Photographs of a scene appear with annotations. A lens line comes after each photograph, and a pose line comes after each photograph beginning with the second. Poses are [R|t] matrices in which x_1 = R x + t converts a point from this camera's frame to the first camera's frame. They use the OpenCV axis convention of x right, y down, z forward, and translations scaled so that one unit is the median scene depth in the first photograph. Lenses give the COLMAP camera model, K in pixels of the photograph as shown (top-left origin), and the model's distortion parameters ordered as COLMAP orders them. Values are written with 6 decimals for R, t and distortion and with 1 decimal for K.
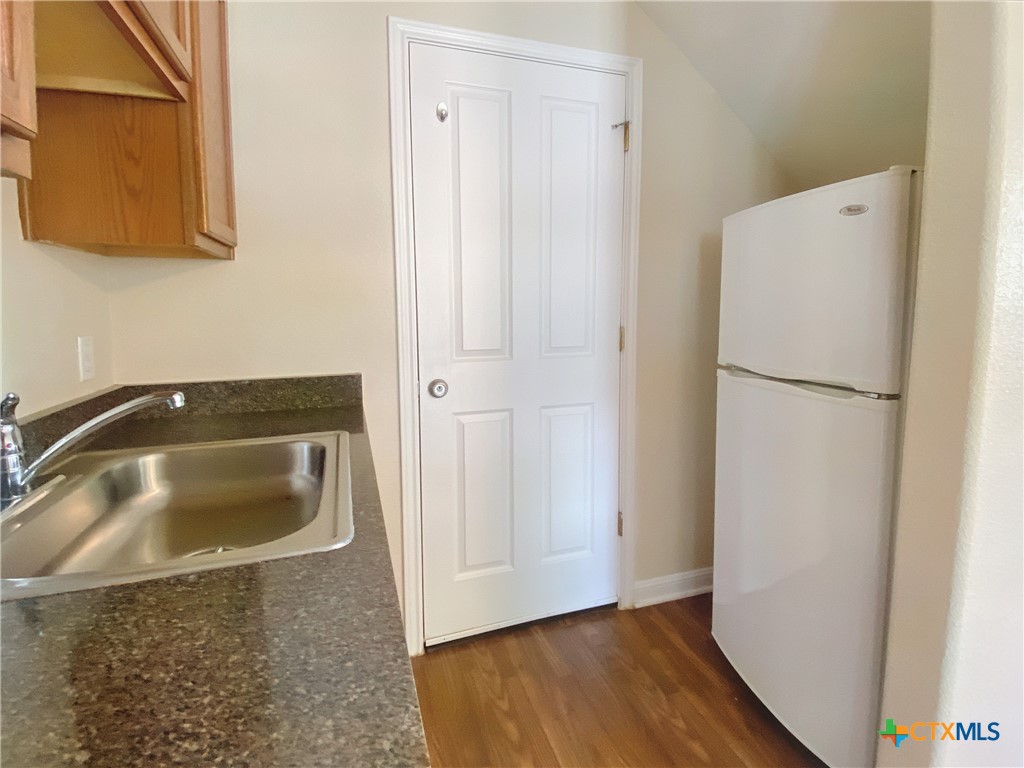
lens RADIAL K [[491.2, 0, 545.2], [0, 491.2, 348.9], [0, 0, 1]] dist [0.019844, -0.019536]
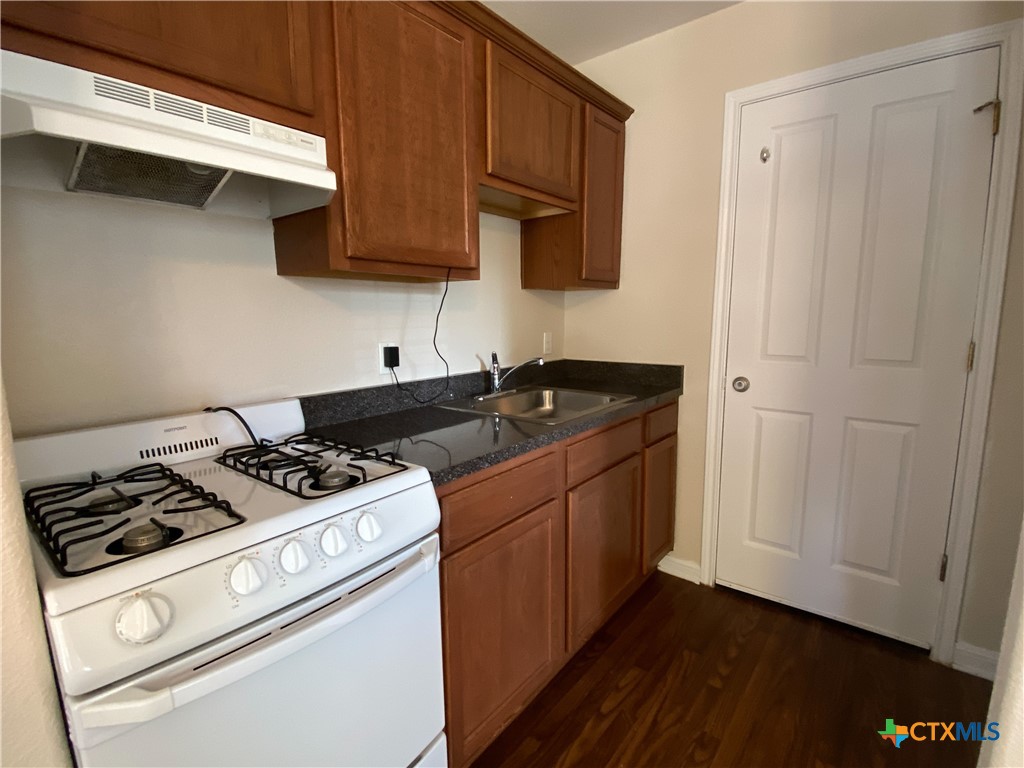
lens RADIAL K [[491.2, 0, 503.5], [0, 491.2, 381.5], [0, 0, 1]] dist [0.019844, -0.019536]
pose [[0.517489, 0.119339, -0.847327, 0.510536], [-0.072202, 0.992785, 0.095730, -0.002882], [0.852638, 0.011640, 0.522372, -0.151697]]
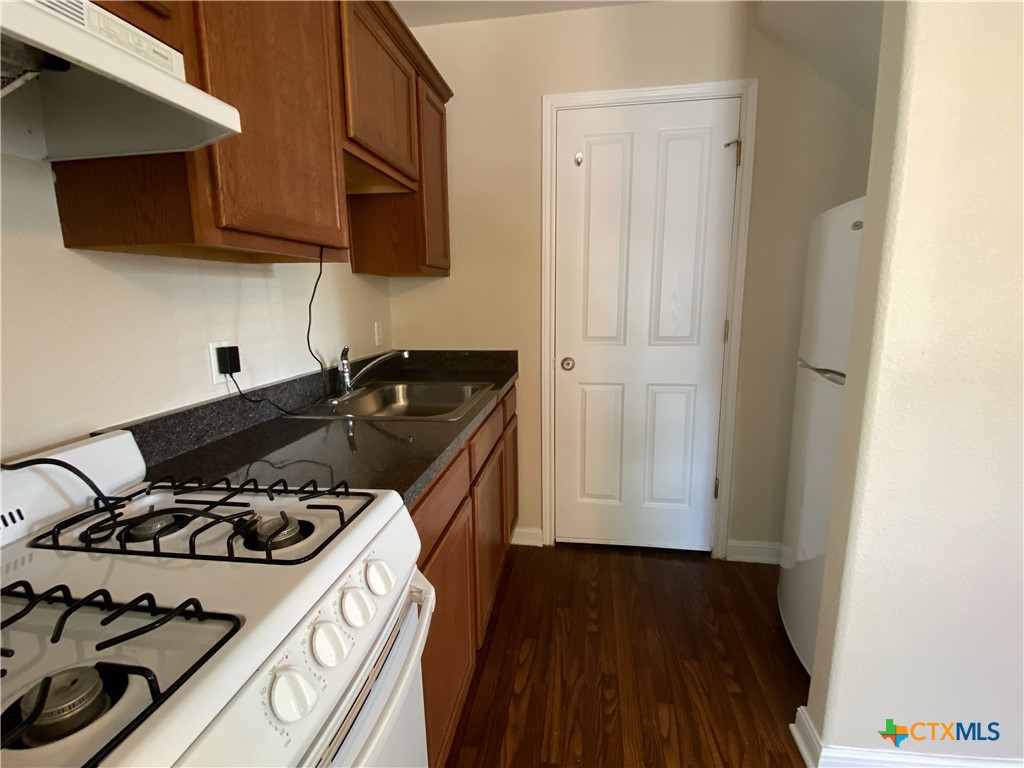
lens RADIAL K [[491.2, 0, 524.8], [0, 491.2, 383.1], [0, 0, 1]] dist [0.019844, -0.019536]
pose [[0.879390, 0.077883, -0.469688, 0.321337], [-0.035966, 0.994577, 0.097582, 0.003154], [0.474741, -0.068920, 0.877423, -0.278007]]
